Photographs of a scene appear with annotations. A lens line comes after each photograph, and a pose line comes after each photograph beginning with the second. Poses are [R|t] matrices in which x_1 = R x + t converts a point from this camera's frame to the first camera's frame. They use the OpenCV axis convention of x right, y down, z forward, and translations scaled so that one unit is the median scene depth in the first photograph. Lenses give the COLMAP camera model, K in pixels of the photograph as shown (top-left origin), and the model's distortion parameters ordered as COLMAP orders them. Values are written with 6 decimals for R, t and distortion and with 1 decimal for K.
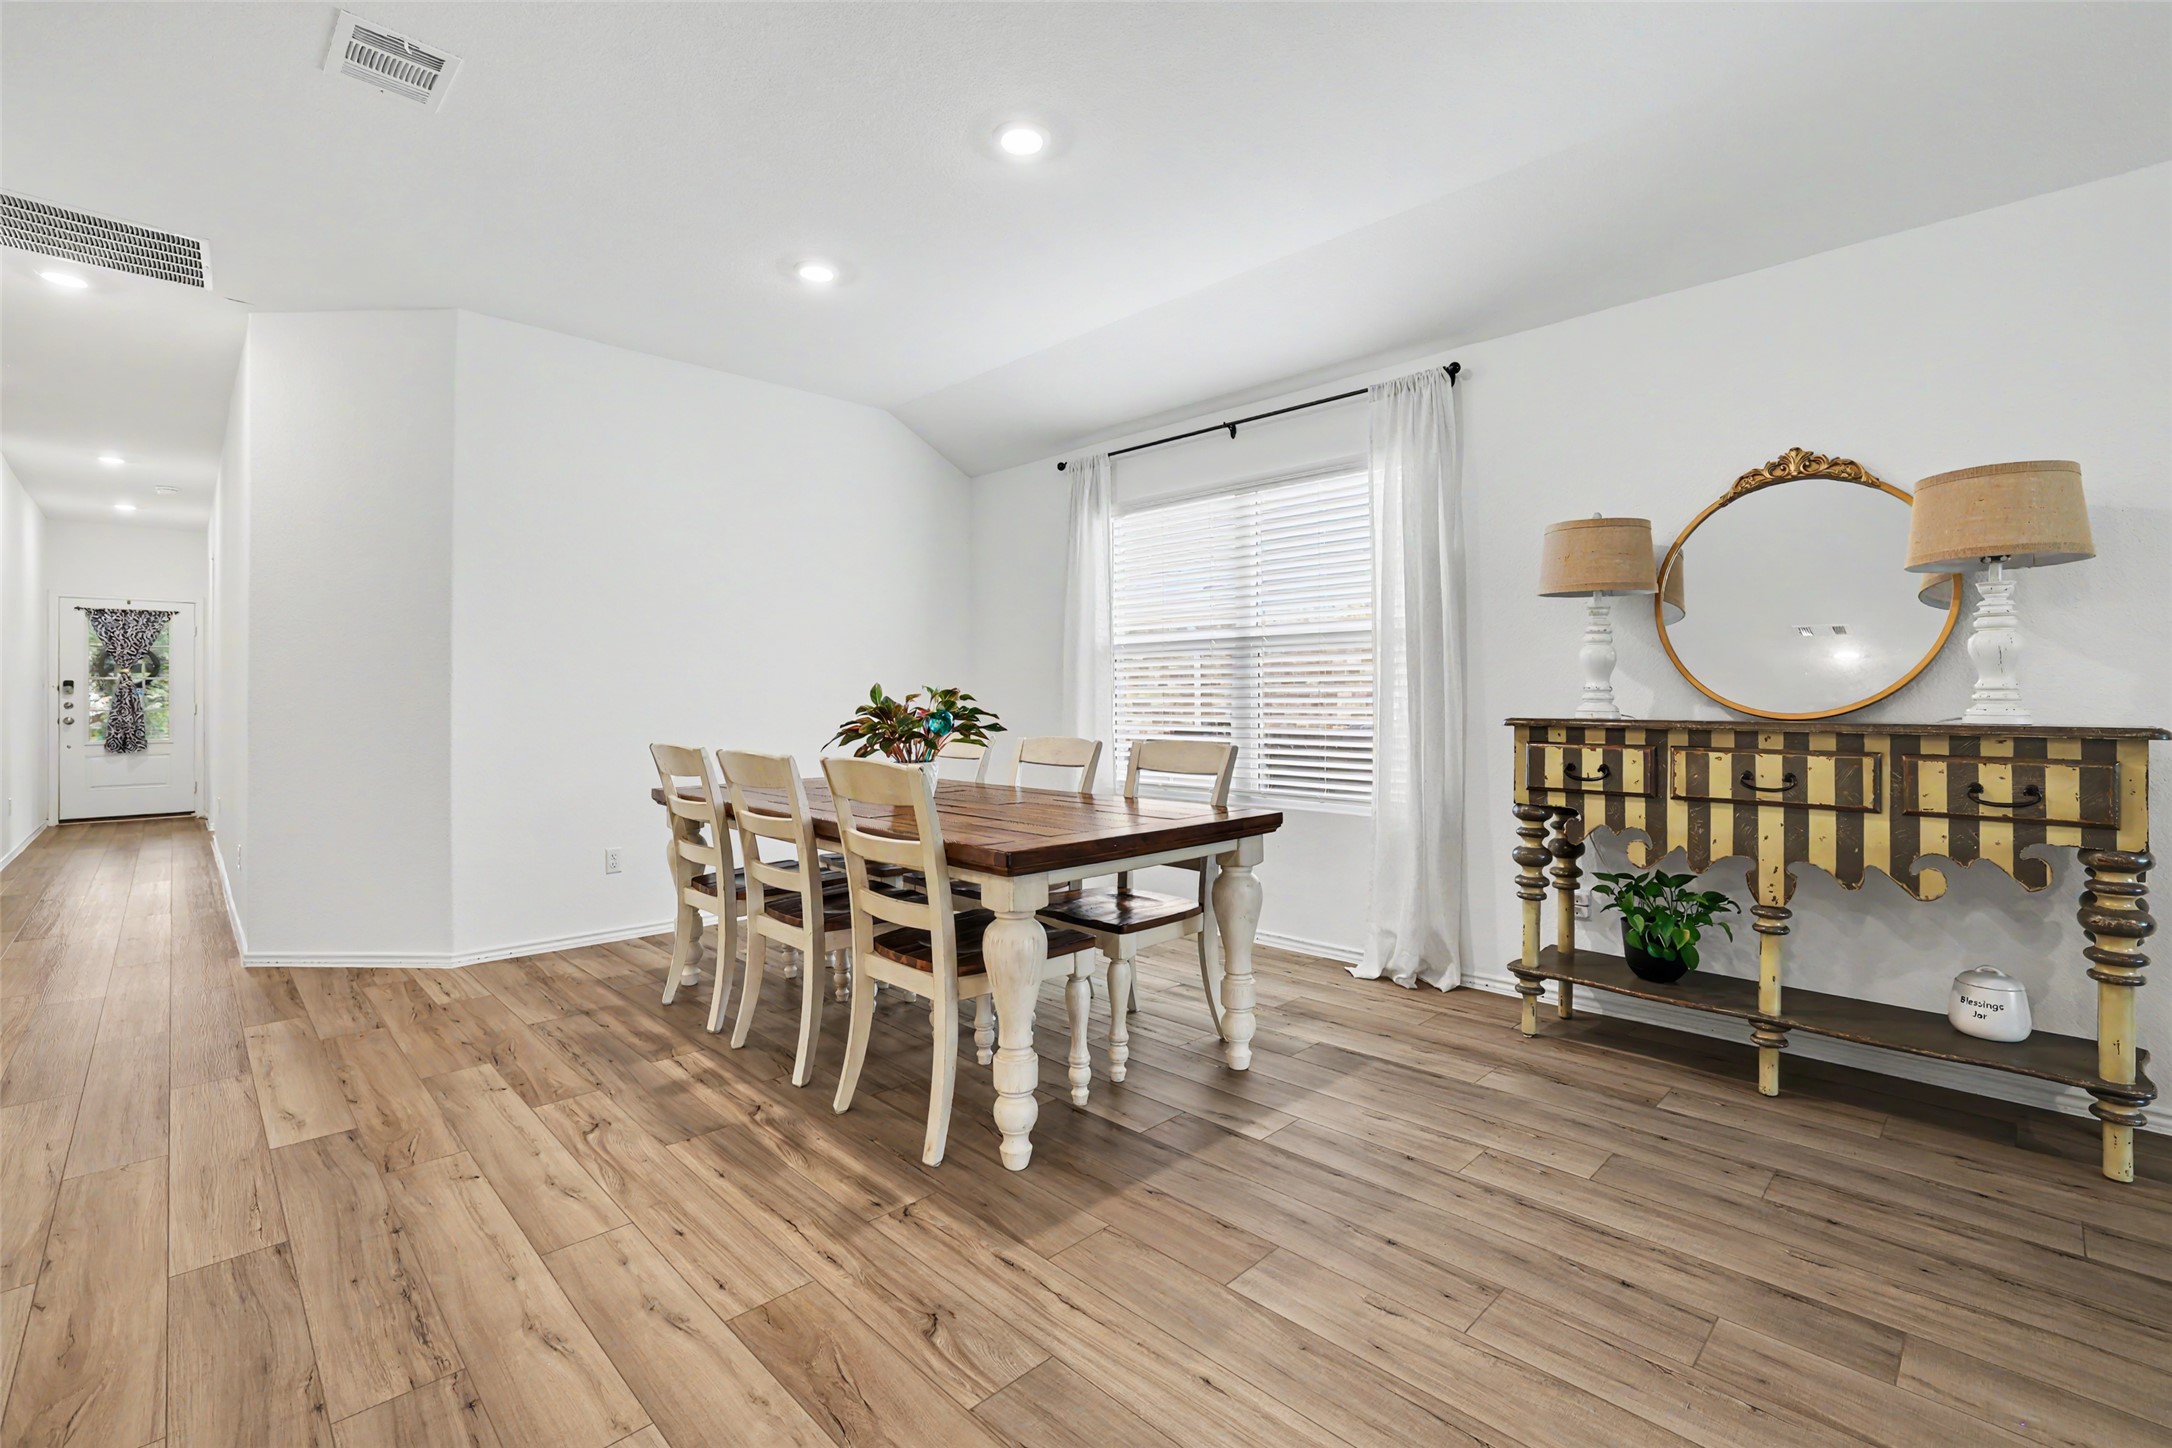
lens RADIAL K [[972.6, 0, 1164.1], [0, 972.6, 691.2], [0, 0, 1]] dist [-0.026143, 0.001806]
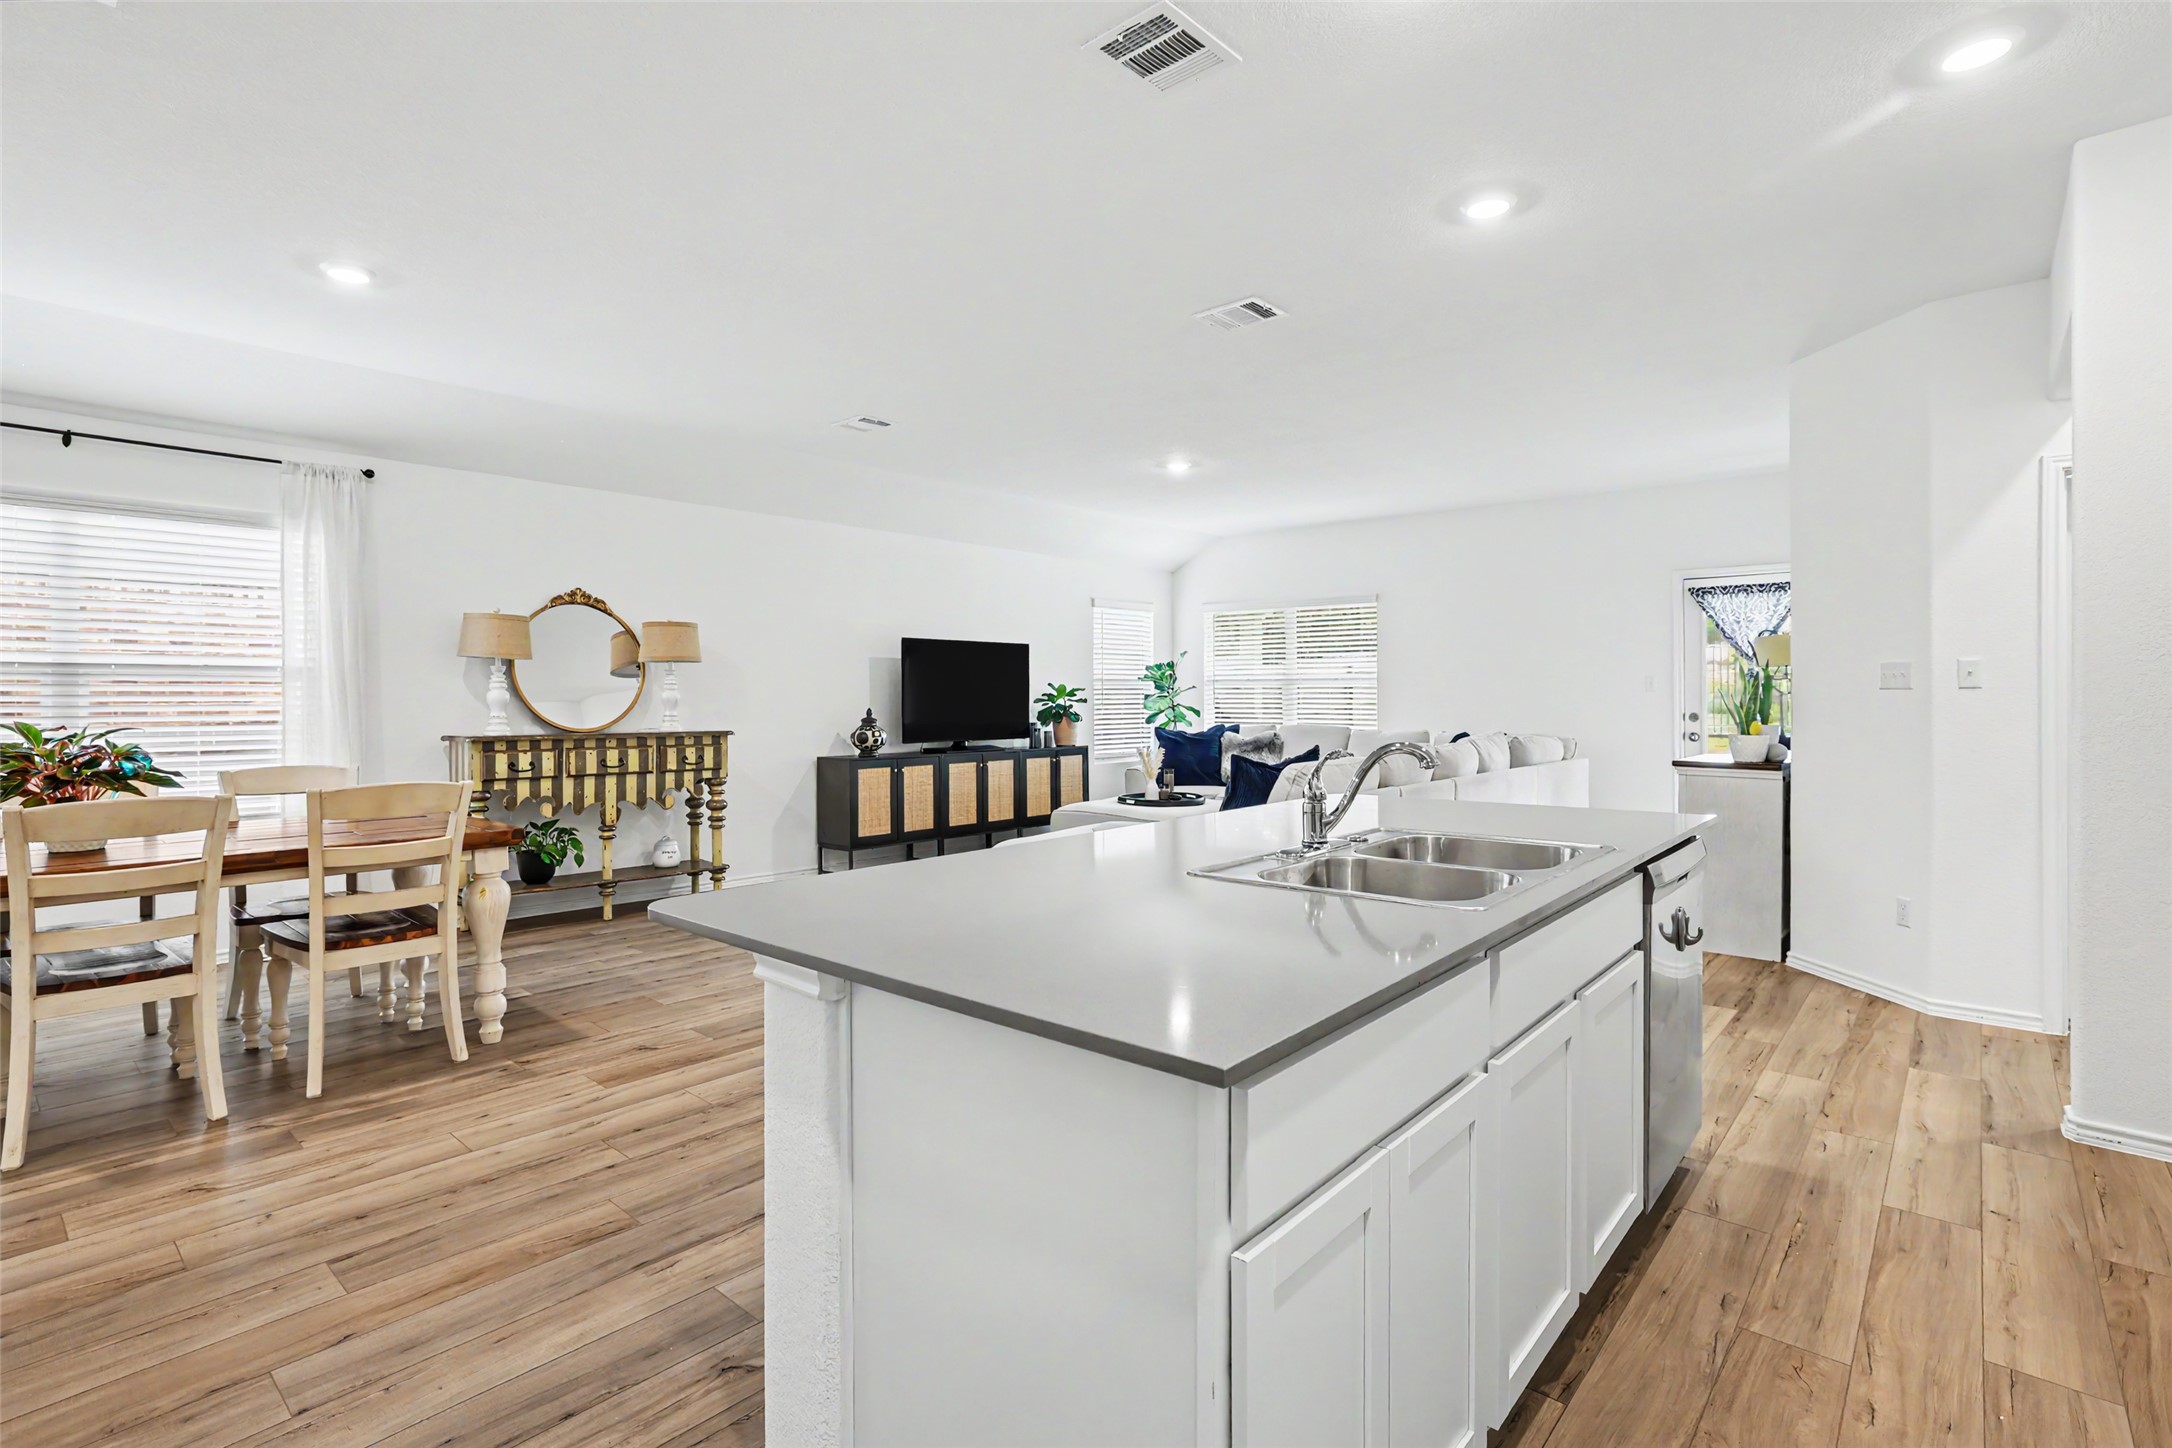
lens RADIAL K [[1012.5, 0, 1086.1], [0, 1012.5, 707.9], [0, 0, 1]] dist [-0.001445, -0.000406]
pose [[-0.072370, -0.011985, 0.997306, -1.645927], [-0.013251, 0.999851, 0.011054, -0.061922], [-0.997290, -0.012416, -0.072518, 0.167848]]
